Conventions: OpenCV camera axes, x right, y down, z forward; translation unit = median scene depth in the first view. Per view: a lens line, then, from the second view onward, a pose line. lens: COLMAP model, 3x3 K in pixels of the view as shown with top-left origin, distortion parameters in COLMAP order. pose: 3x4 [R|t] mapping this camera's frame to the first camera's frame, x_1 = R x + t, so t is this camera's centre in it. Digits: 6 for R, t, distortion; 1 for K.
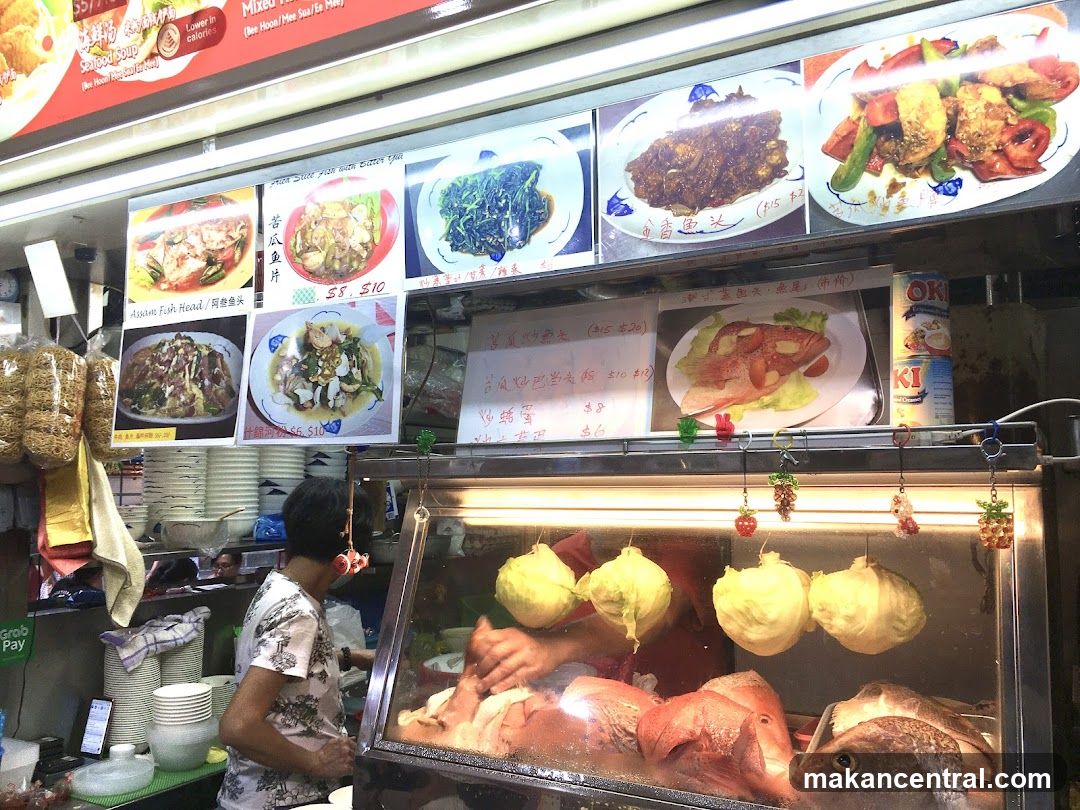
lens RADIAL K [[921.9, 0, 540.0], [0, 921.9, 405.0], [0, 0, 1]] dist [0.099699, -0.151877]
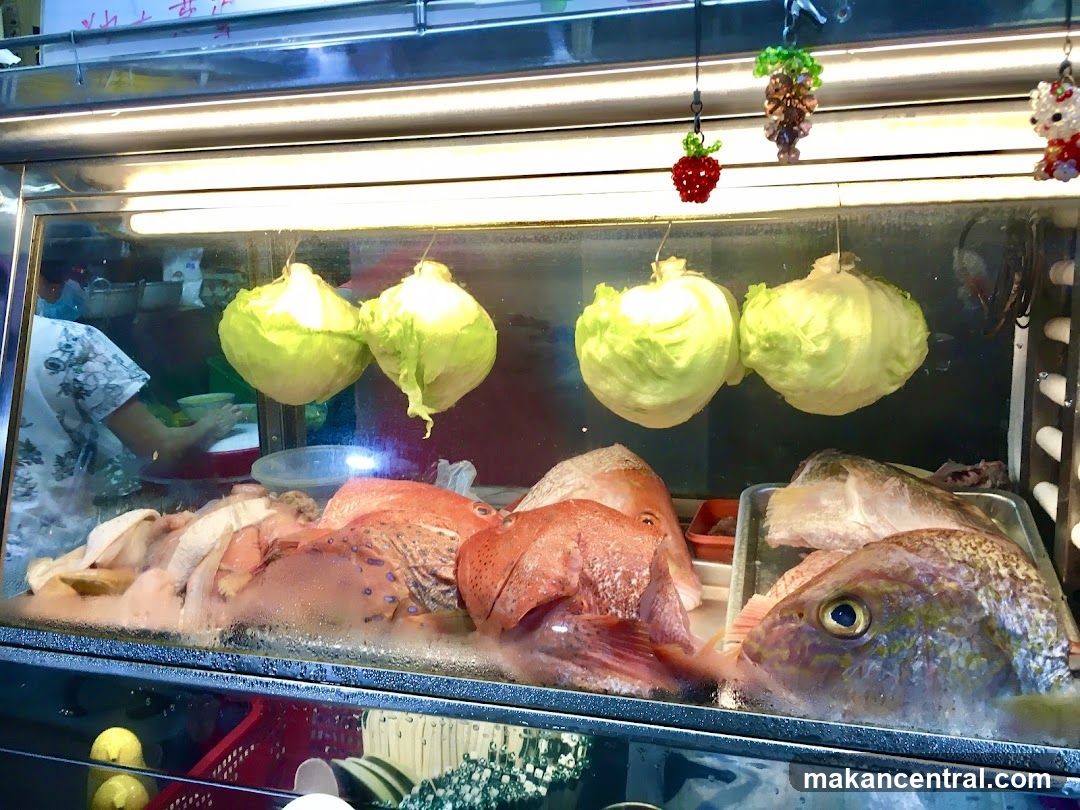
lens RADIAL K [[906.2, 0, 540.0], [0, 906.2, 405.0], [0, 0, 1]] dist [0.074996, -0.168023]
pose [[0.970485, -0.065646, 0.232053, 0.028877], [0.001579, 0.963947, 0.266089, 0.093318], [-0.241154, -0.257869, 0.935600, 0.449462]]
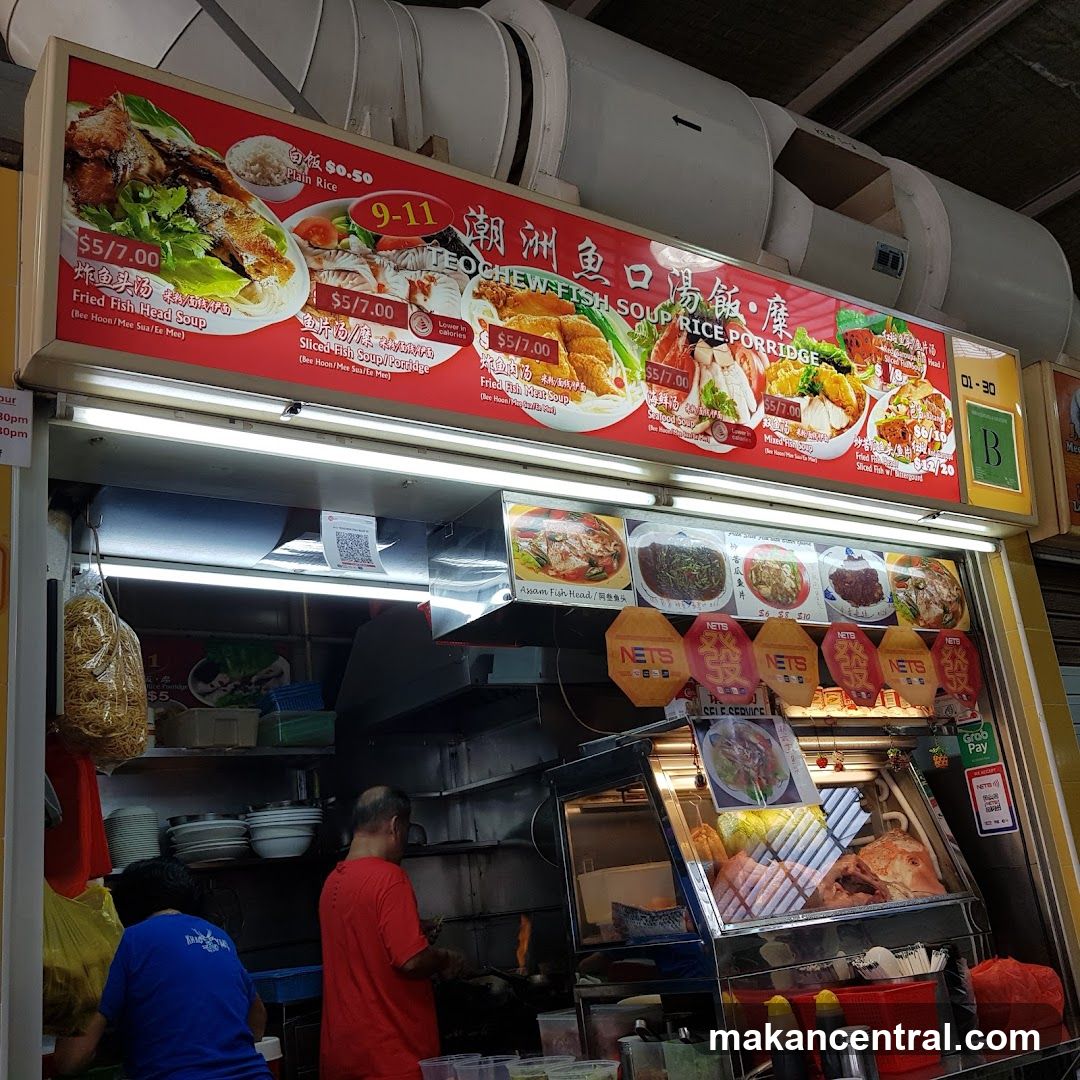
lens RADIAL K [[1149.0, 0, 541.2], [0, 1149.0, 563.5], [0, 0, 1]] dist [0.004996, 0.010159]
pose [[0.425947, 0.224046, 0.876569, -1.871174], [0.033977, 0.964209, -0.262956, 0.270430], [-0.904110, 0.141789, 0.403090, 0.469696]]
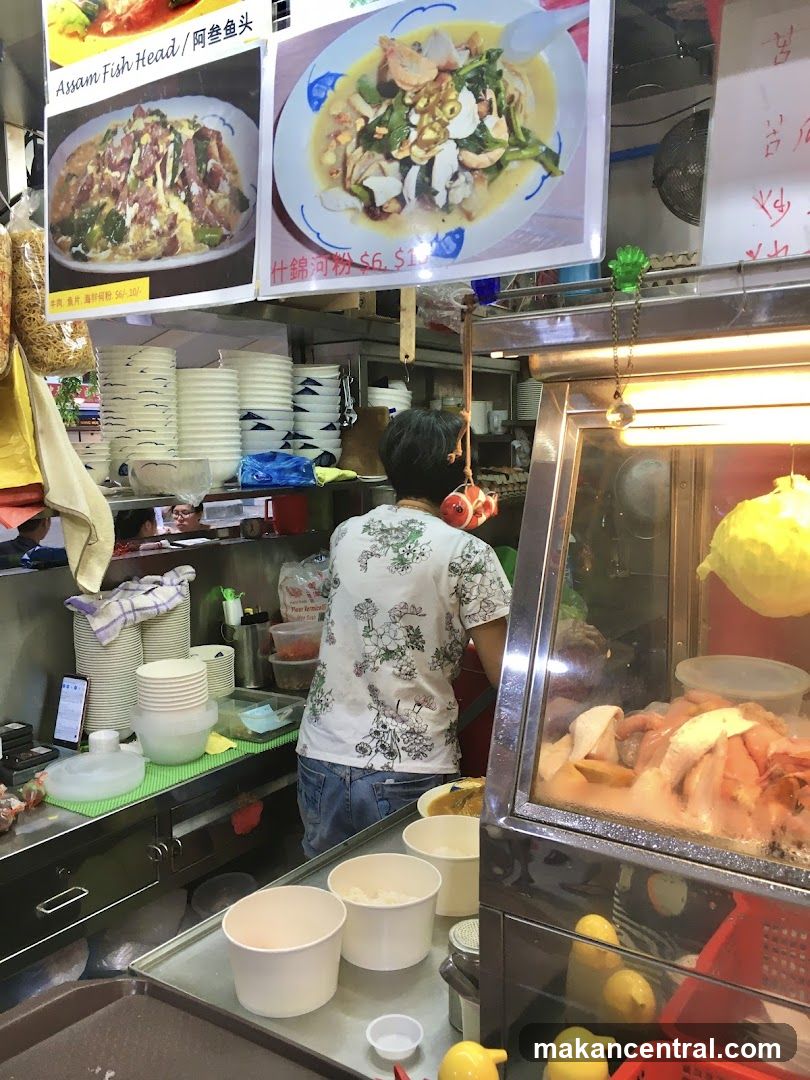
lens RADIAL K [[921.9, 0, 405.0], [0, 921.9, 540.0], [0, 0, 1]] dist [0.099699, -0.151877]
pose [[0.996342, -0.003163, -0.085396, -0.195020], [0.019597, 0.981139, 0.192307, 0.081321], [0.083177, -0.193277, 0.977612, 0.443897]]
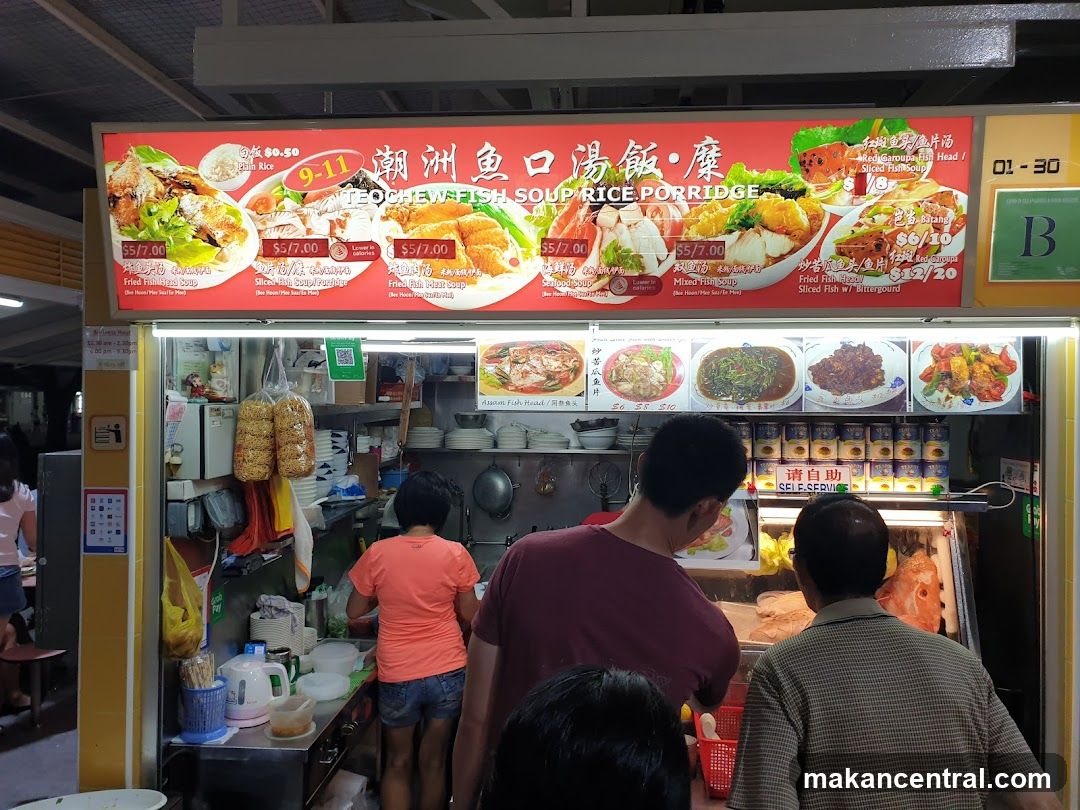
lens RADIAL K [[906.2, 0, 540.0], [0, 906.2, 405.0], [0, 0, 1]] dist [0.074996, -0.168023]
pose [[0.903760, 0.005171, 0.428009, -1.147393], [-0.046419, 0.995214, 0.085992, -0.262836], [-0.425515, -0.097584, 0.899674, -0.503148]]
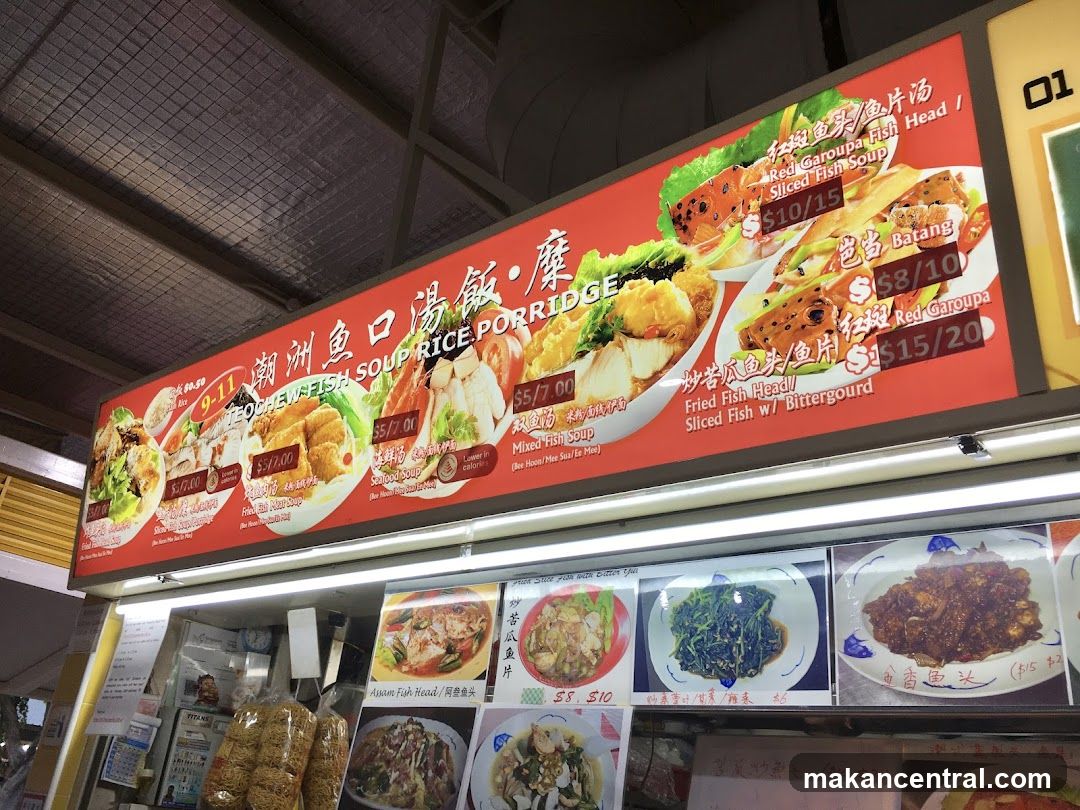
lens RADIAL K [[921.9, 0, 540.0], [0, 921.9, 405.0], [0, 0, 1]] dist [0.099699, -0.151877]
pose [[0.975183, 0.021991, -0.220304, -0.025384], [-0.098088, 0.934982, -0.340861, -0.068480], [0.198485, 0.354012, 0.913936, -0.057602]]
